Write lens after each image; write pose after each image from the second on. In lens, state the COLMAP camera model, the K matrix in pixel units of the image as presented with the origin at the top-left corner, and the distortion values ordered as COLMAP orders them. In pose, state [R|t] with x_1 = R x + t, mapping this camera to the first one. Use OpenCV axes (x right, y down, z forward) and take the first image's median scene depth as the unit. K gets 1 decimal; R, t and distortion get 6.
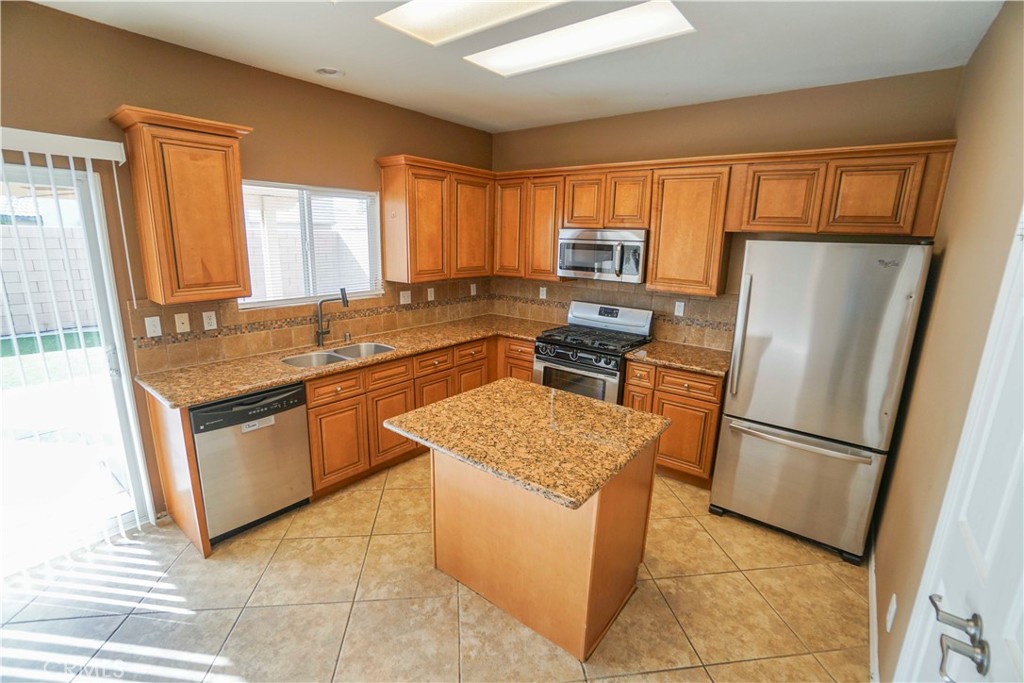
lens RADIAL K [[451.6, 0, 508.5], [0, 451.6, 337.6], [0, 0, 1]] dist [-0.065883, 0.022440]
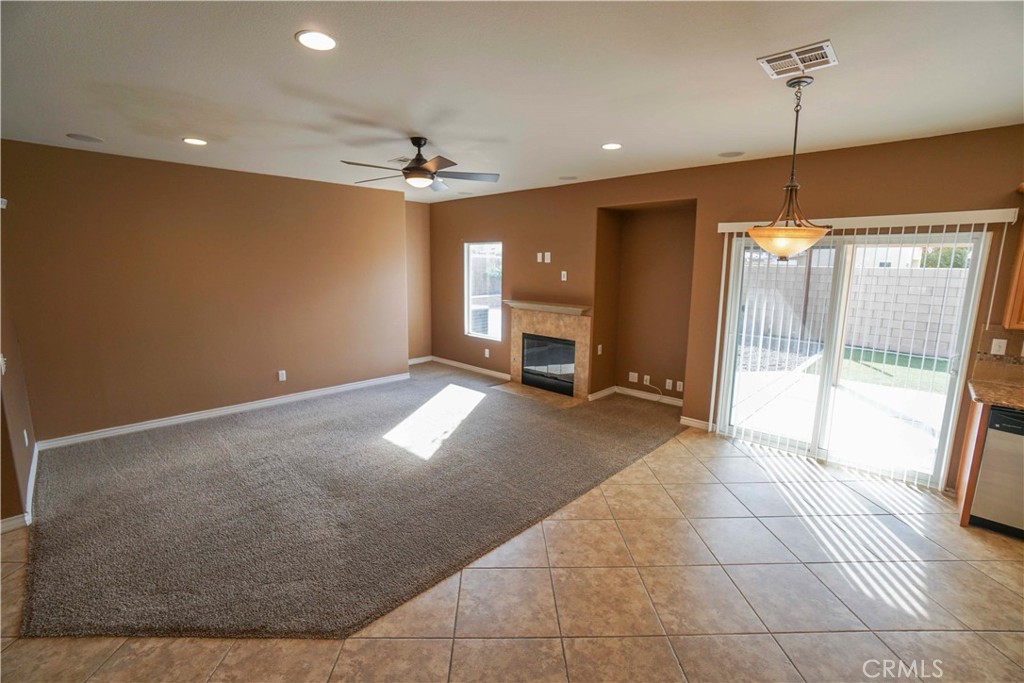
lens RADIAL K [[451.6, 0, 508.5], [0, 451.6, 337.6], [0, 0, 1]] dist [-0.065883, 0.022440]
pose [[-0.102776, 0.137140, -0.985205, 0.474137], [-0.231421, 0.959976, 0.157770, 0.068826], [0.967410, 0.244212, -0.066925, -0.257353]]
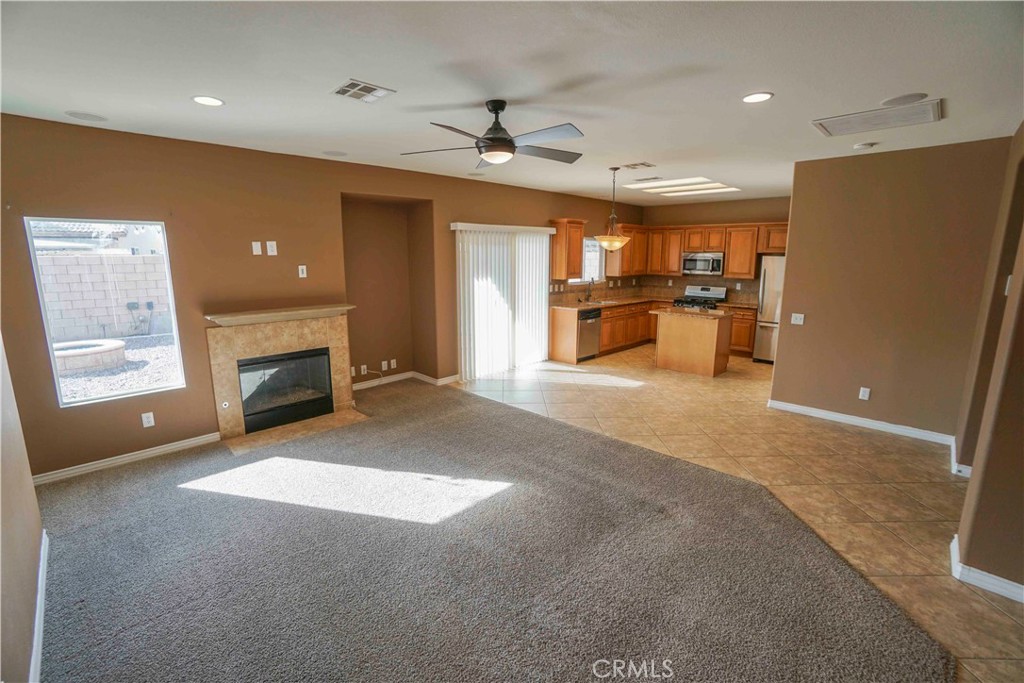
lens RADIAL K [[451.6, 0, 508.5], [0, 451.6, 337.6], [0, 0, 1]] dist [-0.065883, 0.022440]
pose [[0.993422, -0.001381, -0.114502, -0.634372], [-0.003223, 0.999194, -0.040007, 0.352516], [0.114465, 0.040113, 0.992617, -1.658990]]
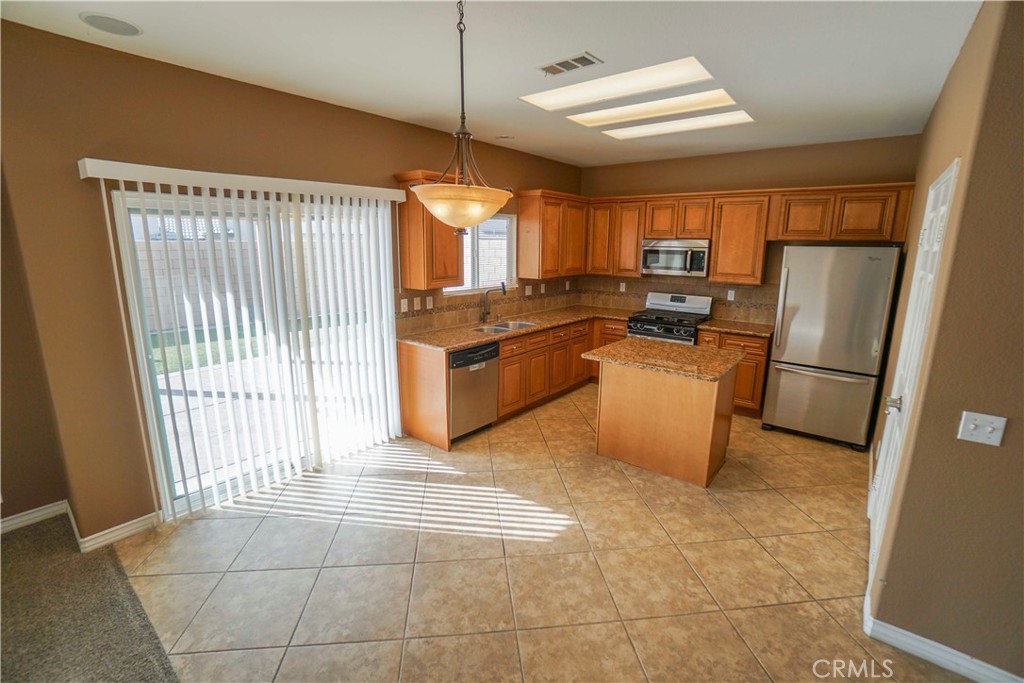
lens RADIAL K [[451.6, 0, 508.5], [0, 451.6, 337.6], [0, 0, 1]] dist [-0.065883, 0.022440]
pose [[0.999751, -0.012443, -0.018540, -0.352788], [0.012132, 0.999785, -0.016816, 0.100691], [0.018745, 0.016587, 0.999687, -0.487026]]
